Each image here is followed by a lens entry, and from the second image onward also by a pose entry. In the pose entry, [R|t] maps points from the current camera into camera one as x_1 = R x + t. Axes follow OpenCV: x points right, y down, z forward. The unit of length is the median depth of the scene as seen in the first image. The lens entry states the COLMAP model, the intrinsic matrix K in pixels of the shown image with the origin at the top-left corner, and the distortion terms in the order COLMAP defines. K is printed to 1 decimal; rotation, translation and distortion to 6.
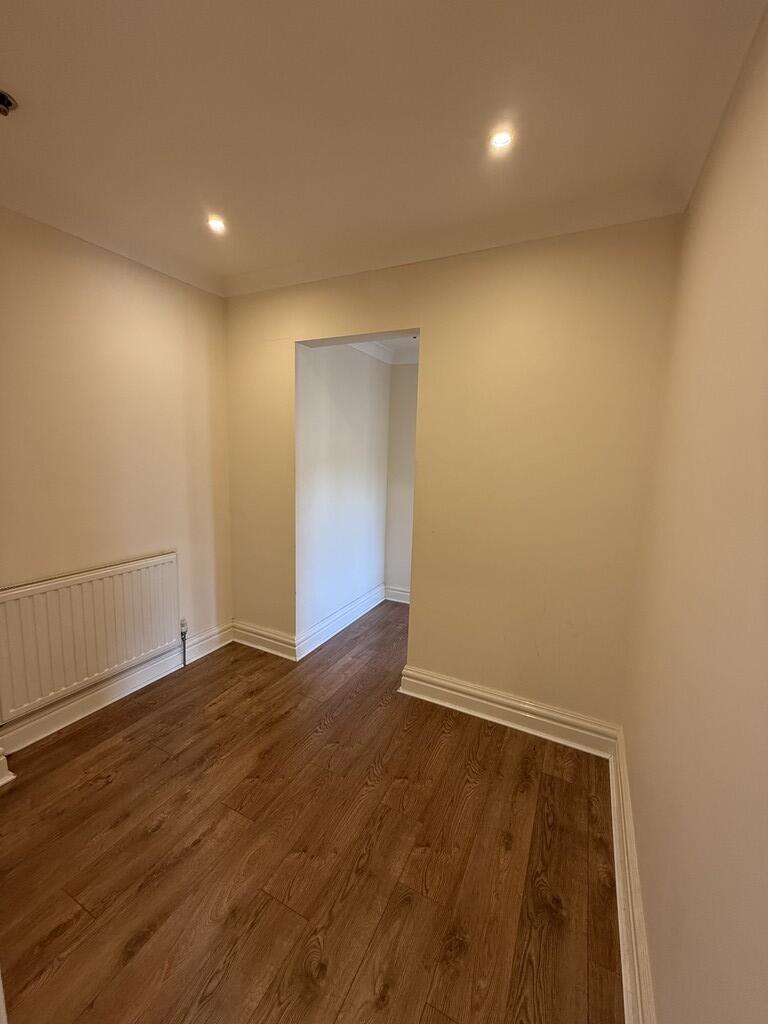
lens RADIAL K [[406.7, 0, 385.6], [0, 406.7, 518.1], [0, 0, 1]] dist [-0.000888, 0.000647]
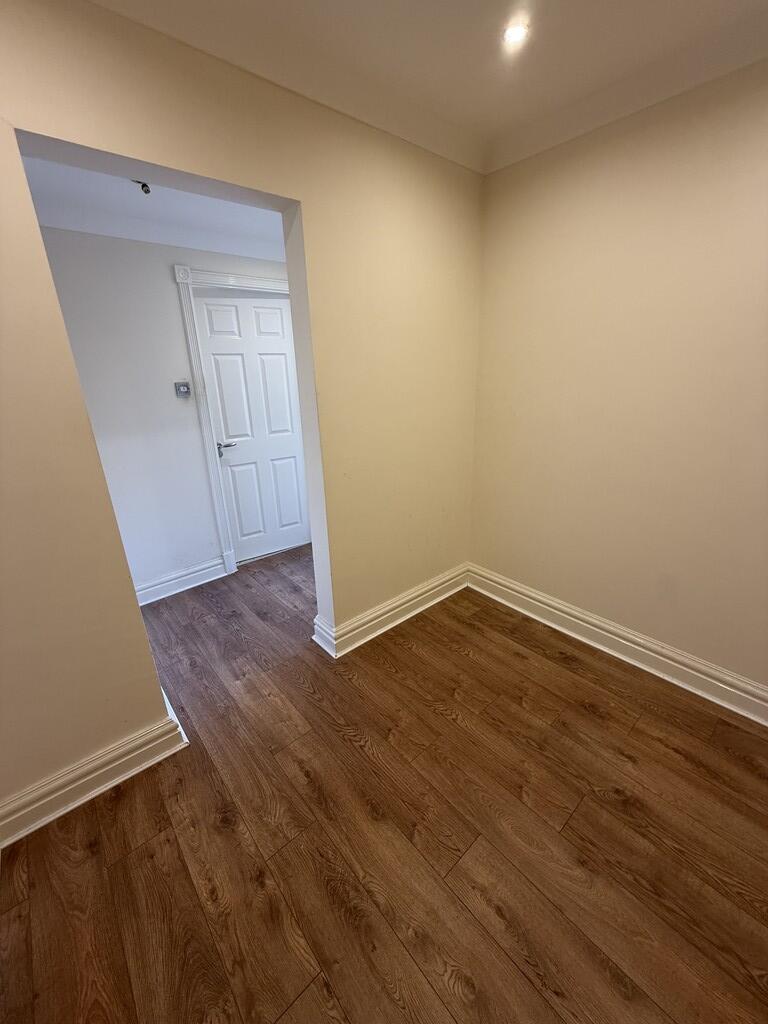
lens RADIAL K [[406.7, 0, 387.9], [0, 406.7, 510.8], [0, 0, 1]] dist [-0.000888, 0.000647]
pose [[0.376374, -0.349543, 0.857999, -0.857941], [0.190254, 0.935520, 0.297667, -0.180502], [-0.906723, 0.051203, 0.418607, 0.748691]]
